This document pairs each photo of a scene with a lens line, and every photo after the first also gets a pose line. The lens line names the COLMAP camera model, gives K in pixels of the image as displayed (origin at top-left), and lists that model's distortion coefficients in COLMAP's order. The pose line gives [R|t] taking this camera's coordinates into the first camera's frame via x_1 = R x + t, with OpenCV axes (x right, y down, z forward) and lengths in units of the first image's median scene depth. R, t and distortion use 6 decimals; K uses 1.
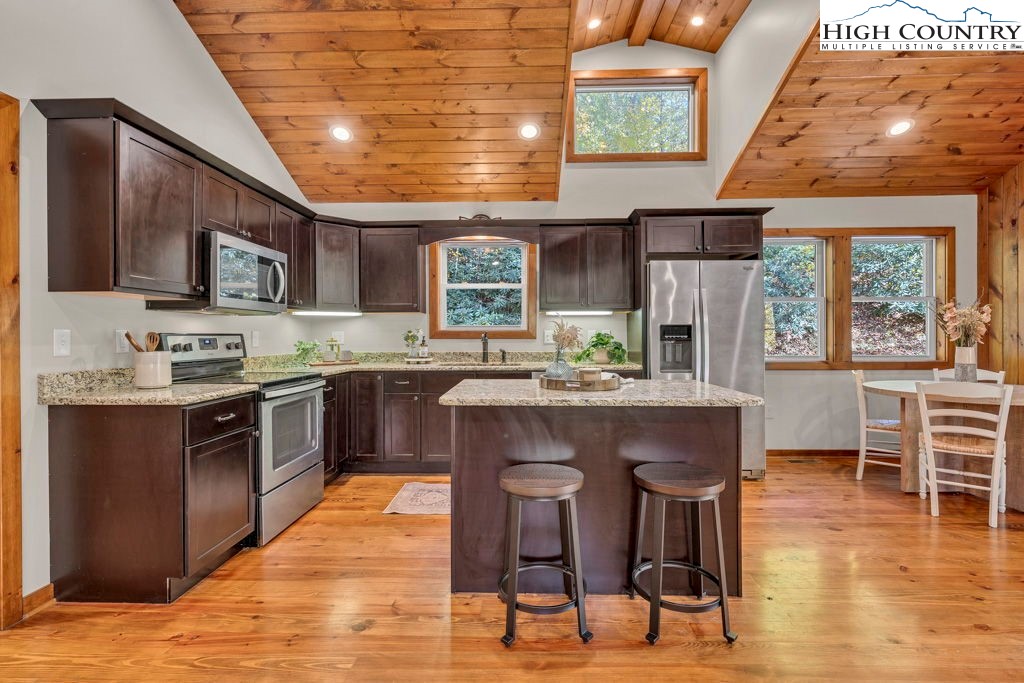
lens RADIAL K [[470.3, 0, 513.5], [0, 470.3, 338.2], [0, 0, 1]] dist [-0.003878, -0.000291]
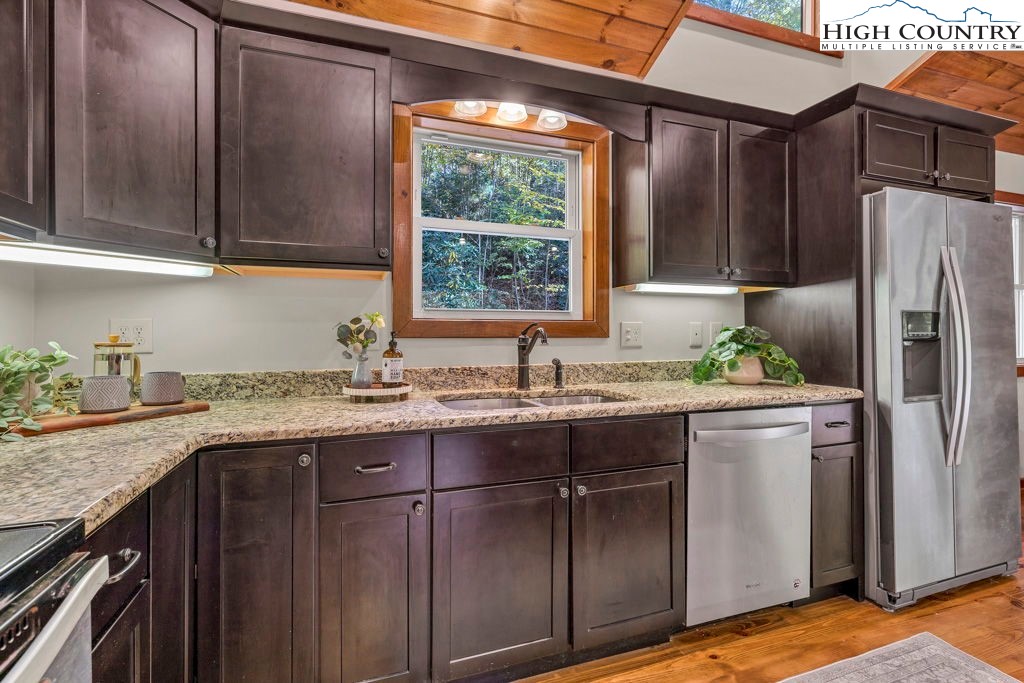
lens RADIAL K [[470.5, 0, 514.0], [0, 470.5, 330.6], [0, 0, 1]] dist [0.000722, 0.000143]
pose [[0.931797, 0.003864, 0.362960, -0.262245], [-0.000175, 0.999948, -0.010196, -0.001377], [-0.362980, 0.009437, 0.931749, 0.630316]]
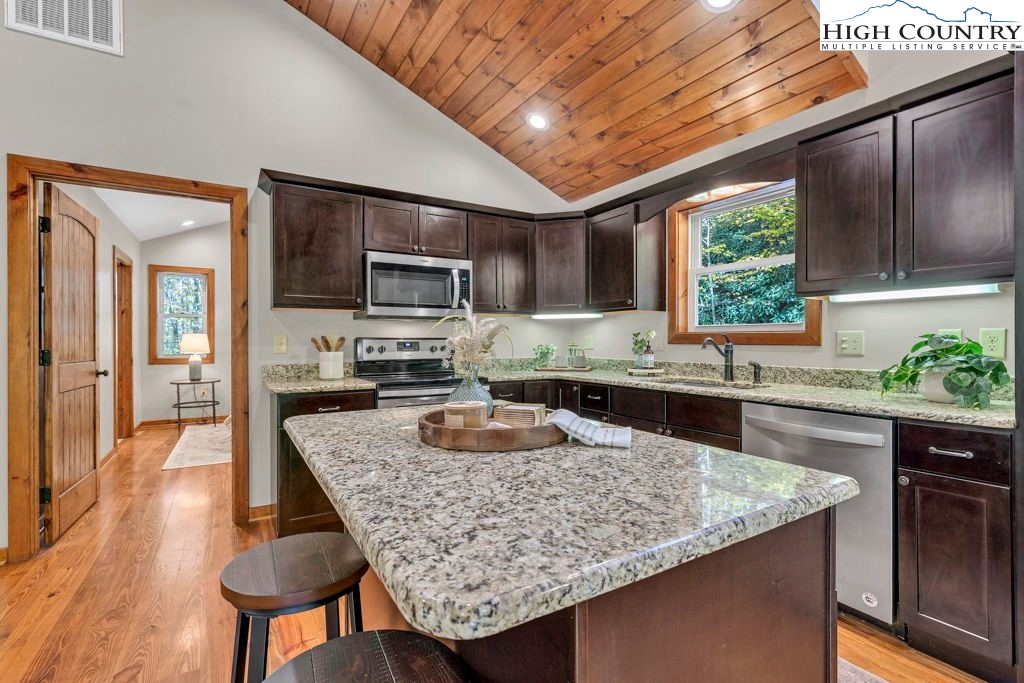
lens RADIAL K [[465.1, 0, 515.0], [0, 465.1, 342.4], [0, 0, 1]] dist [-0.000969, -0.000041]
pose [[0.549113, 0.006991, -0.835719, 0.353672], [-0.005892, 0.999973, 0.004494, -0.003701], [0.835727, 0.002456, 0.549139, 0.430974]]
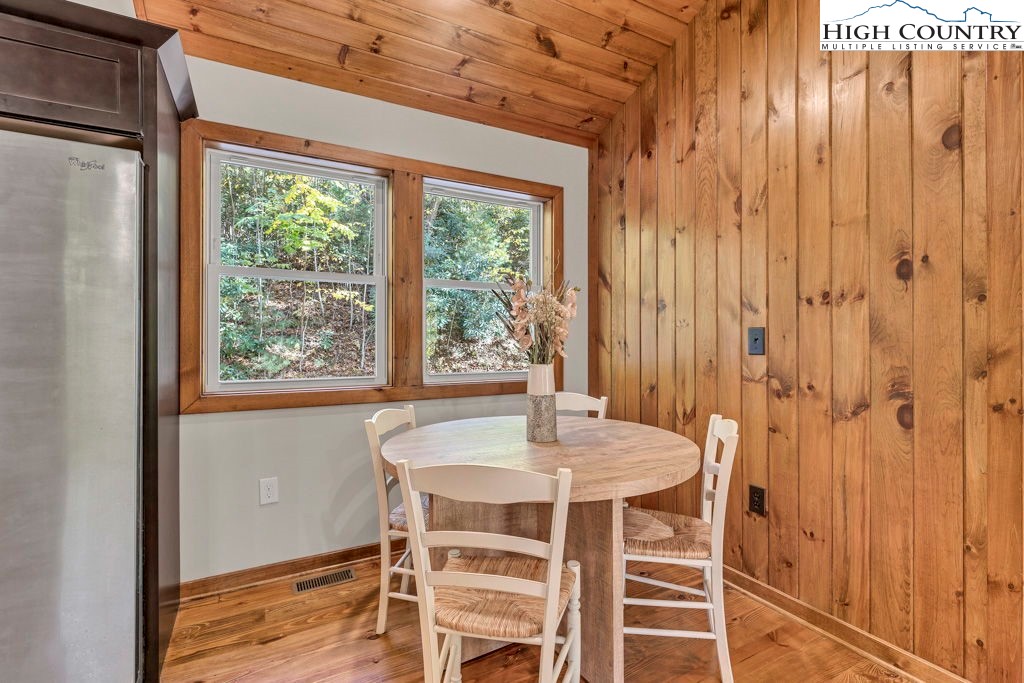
lens RADIAL K [[465.1, 0, 515.0], [0, 465.1, 342.4], [0, 0, 1]] dist [-0.000969, -0.000041]
pose [[0.860861, 0.001724, 0.508838, 0.569314], [-0.000400, 0.999996, -0.002712, -0.003838], [-0.508841, 0.002131, 0.860858, 0.472428]]
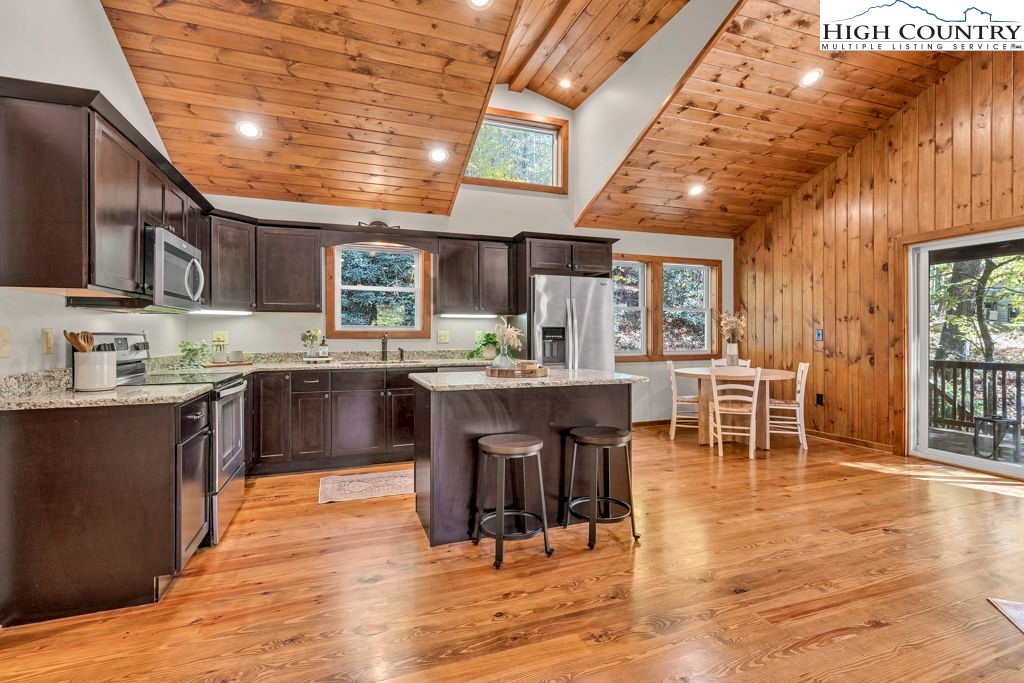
lens RADIAL K [[470.3, 0, 513.5], [0, 470.3, 338.2], [0, 0, 1]] dist [-0.003878, -0.000291]
pose [[0.928308, -0.001003, 0.371810, -0.204221], [0.001460, 0.999998, -0.000945, 0.001929], [-0.371809, 0.001420, 0.928308, -0.110304]]
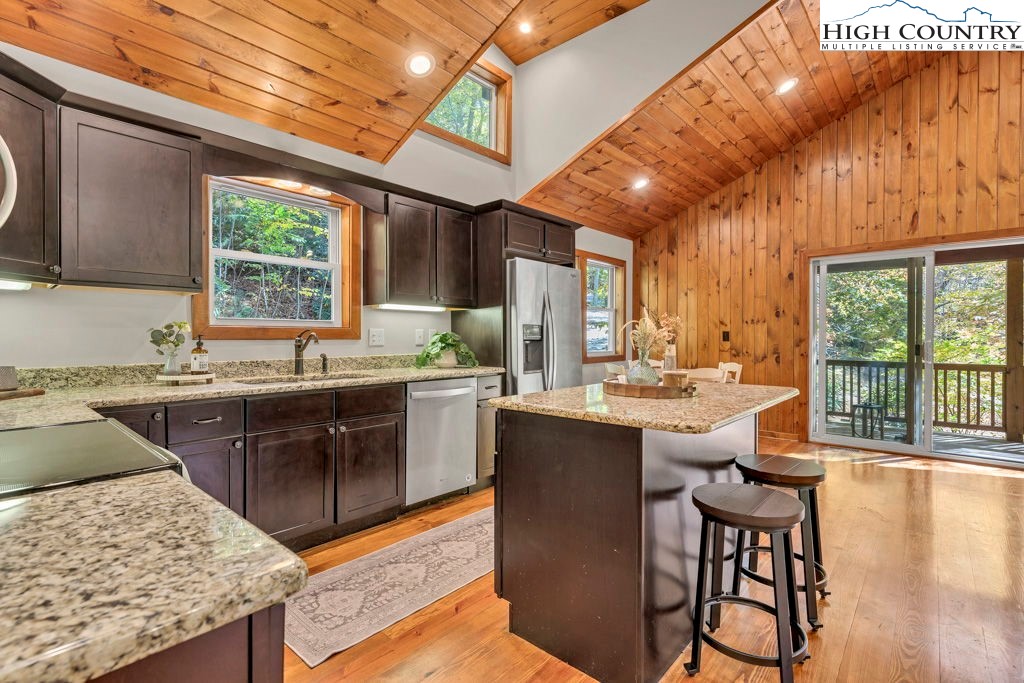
lens RADIAL K [[469.8, 0, 511.8], [0, 469.8, 338.8], [0, 0, 1]] dist [0.001406, -0.000103]
pose [[0.642163, -0.000288, 0.766568, -0.418264], [0.000918, 1.000000, -0.000394, 0.000653], [-0.766567, 0.000957, 0.642163, 0.373406]]
